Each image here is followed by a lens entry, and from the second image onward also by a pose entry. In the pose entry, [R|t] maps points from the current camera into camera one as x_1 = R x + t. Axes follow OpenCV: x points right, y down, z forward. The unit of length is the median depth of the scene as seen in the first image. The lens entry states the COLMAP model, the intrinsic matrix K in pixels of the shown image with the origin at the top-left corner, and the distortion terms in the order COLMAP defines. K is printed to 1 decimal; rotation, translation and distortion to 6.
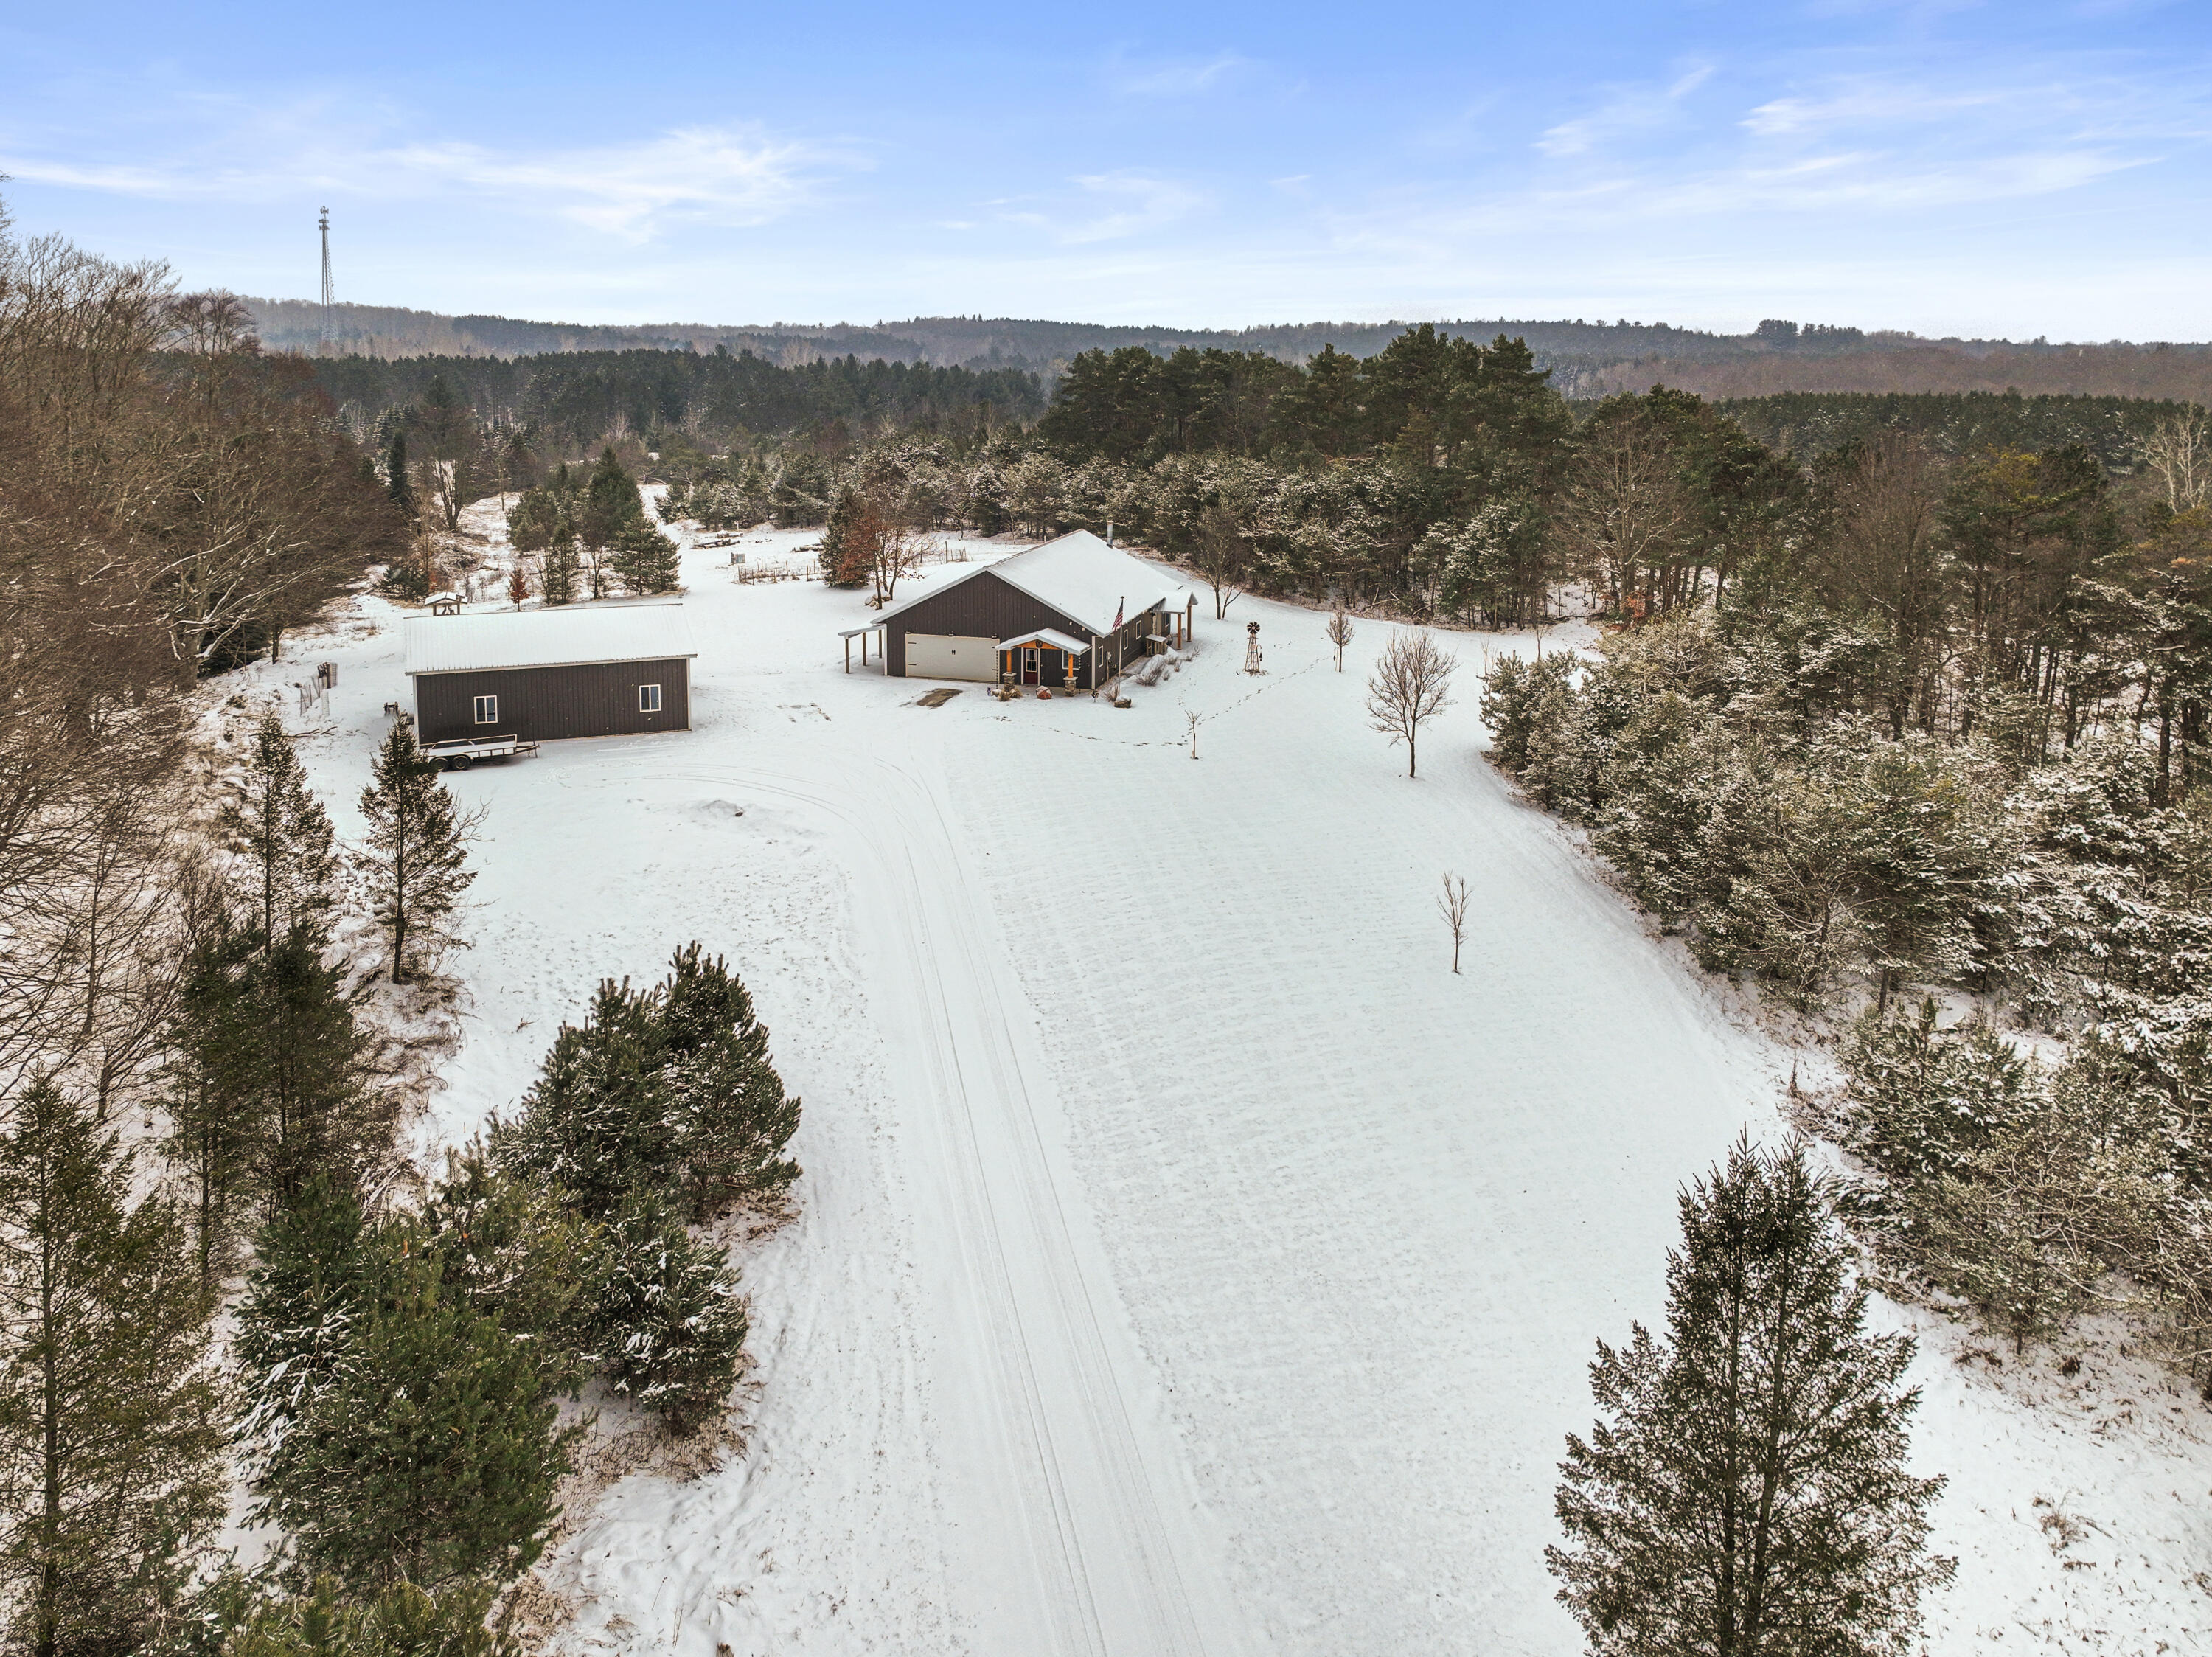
lens RADIAL K [[1529.7, 0, 1060.7], [0, 1529.7, 706.3], [0, 0, 1]] dist [0.009735, -0.004754]
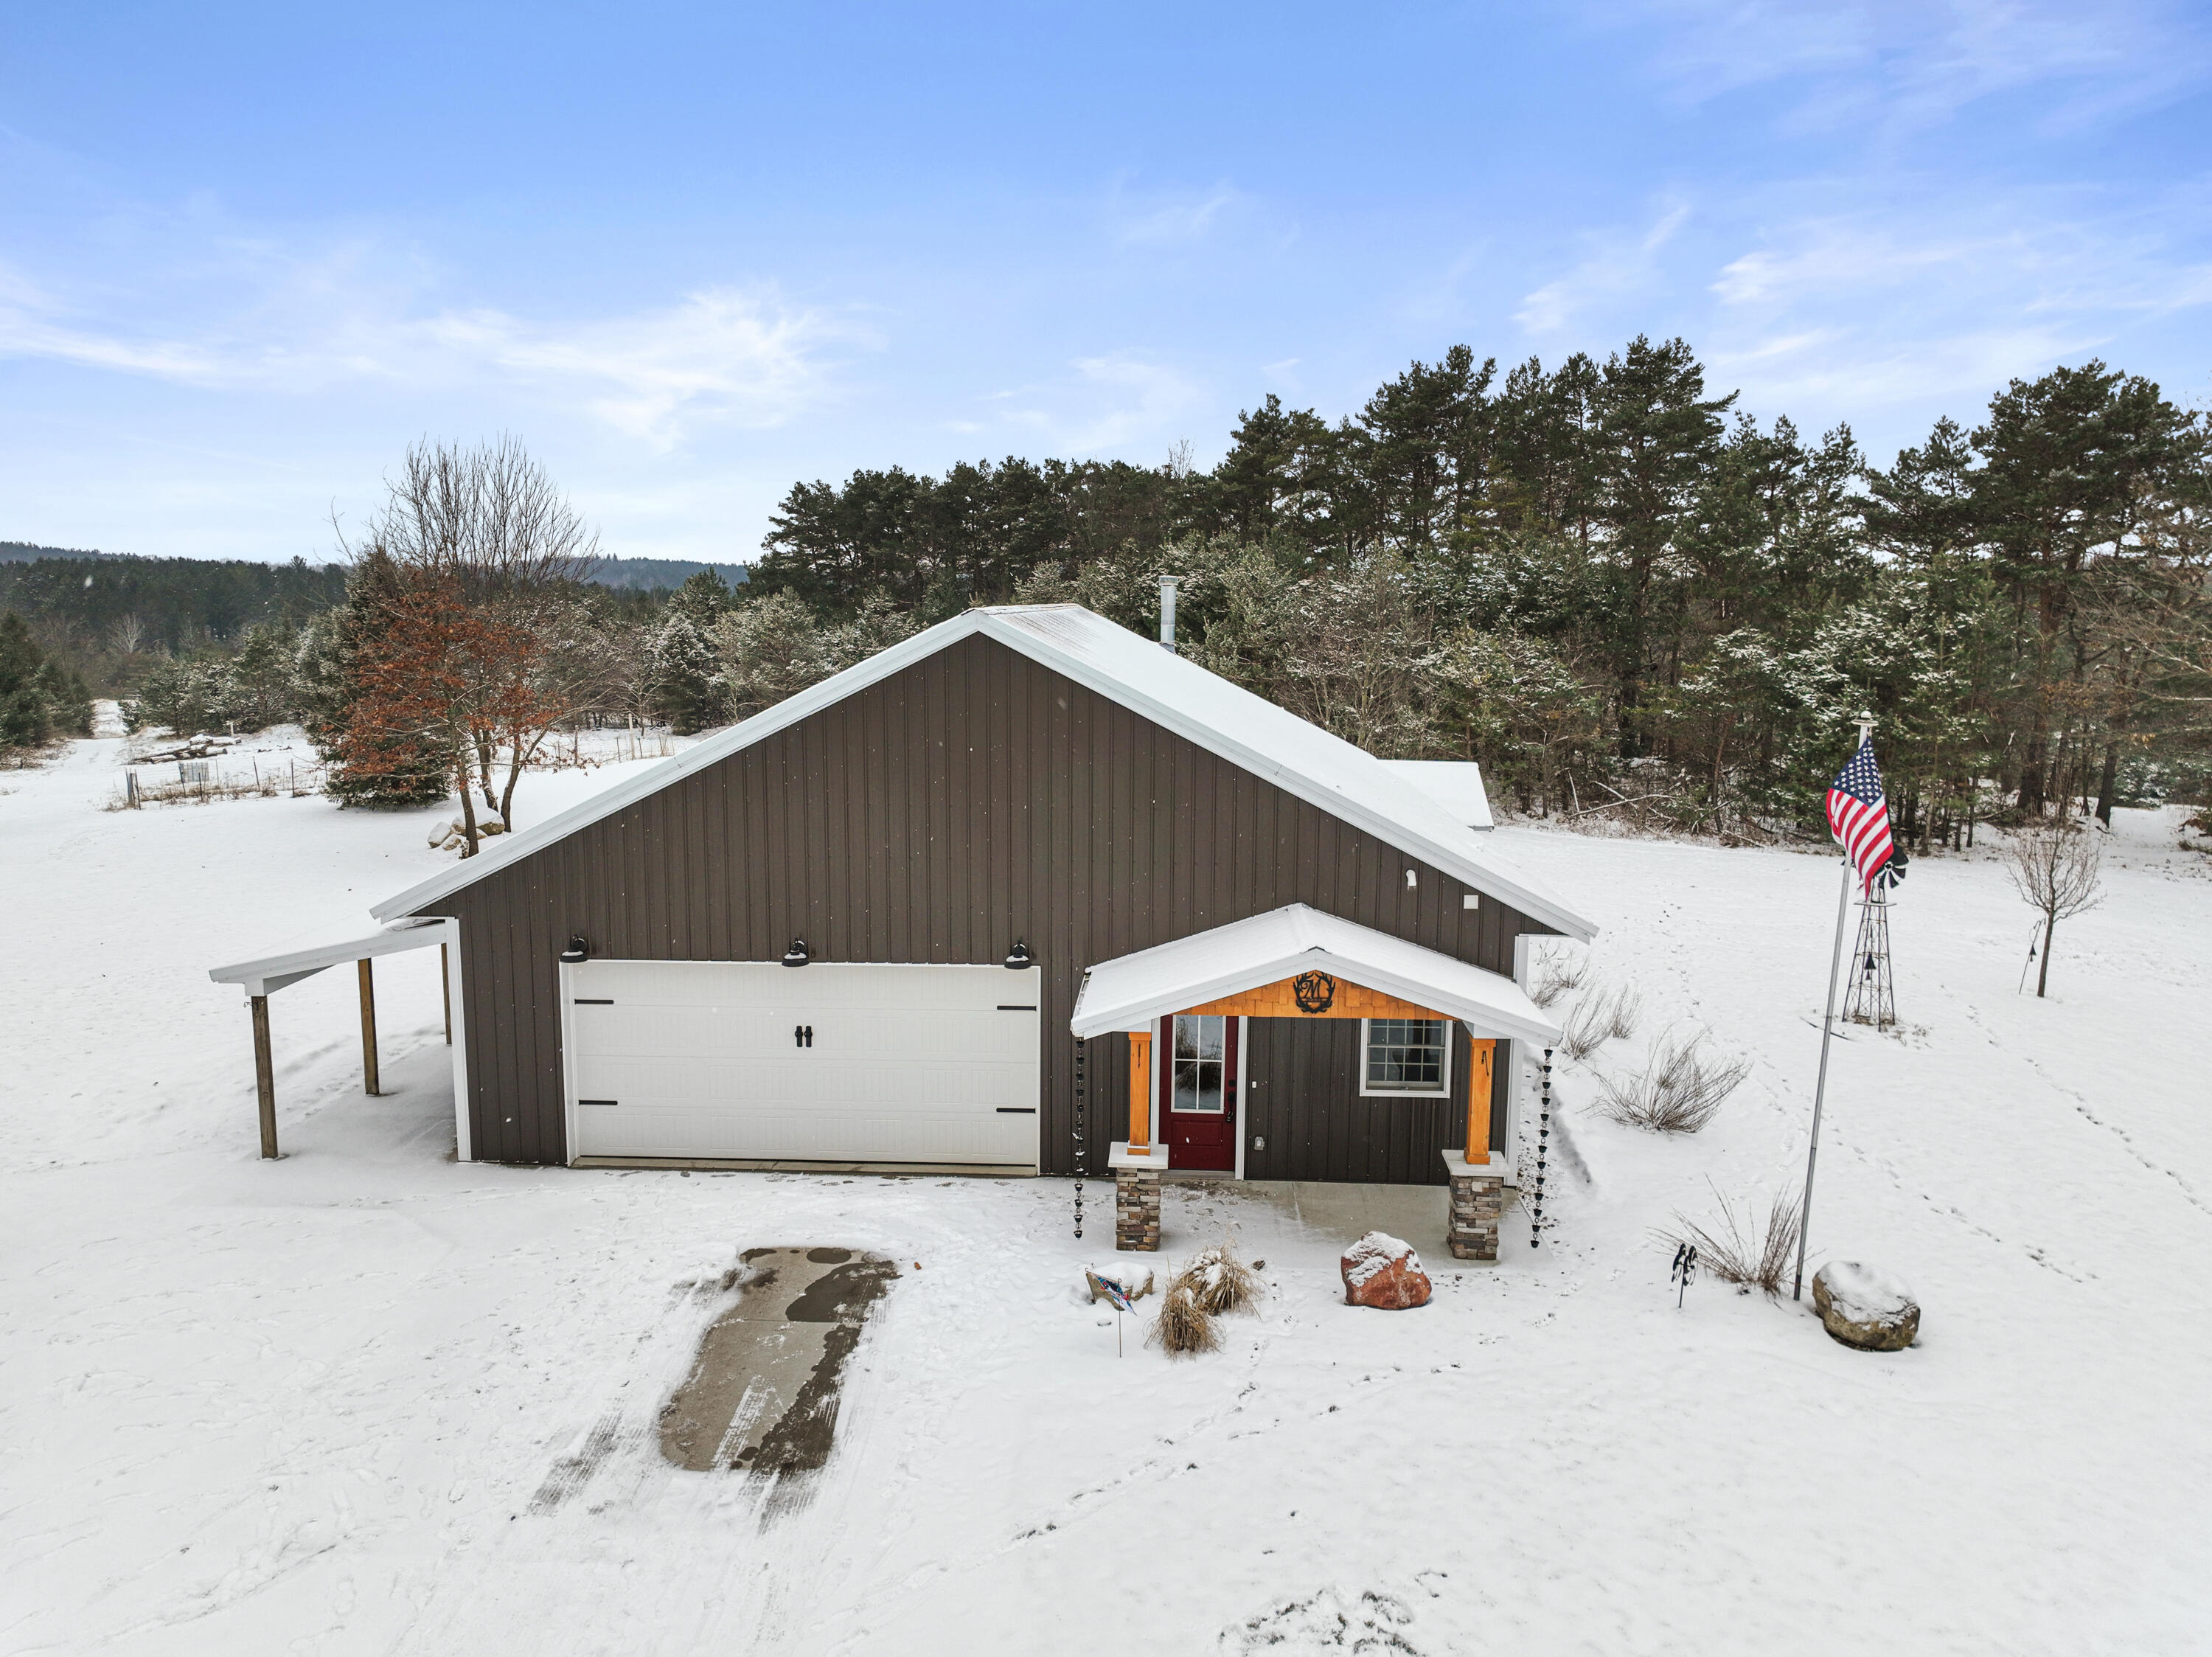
lens RADIAL K [[1529.7, 0, 1051.3], [0, 1529.7, 853.7], [0, 0, 1]] dist [0.009735, -0.004754]
pose [[0.975152, -0.034698, 0.218805, -0.020499], [0.048772, 0.997051, -0.059251, -0.011573], [-0.216104, 0.068450, 0.973968, 0.197394]]
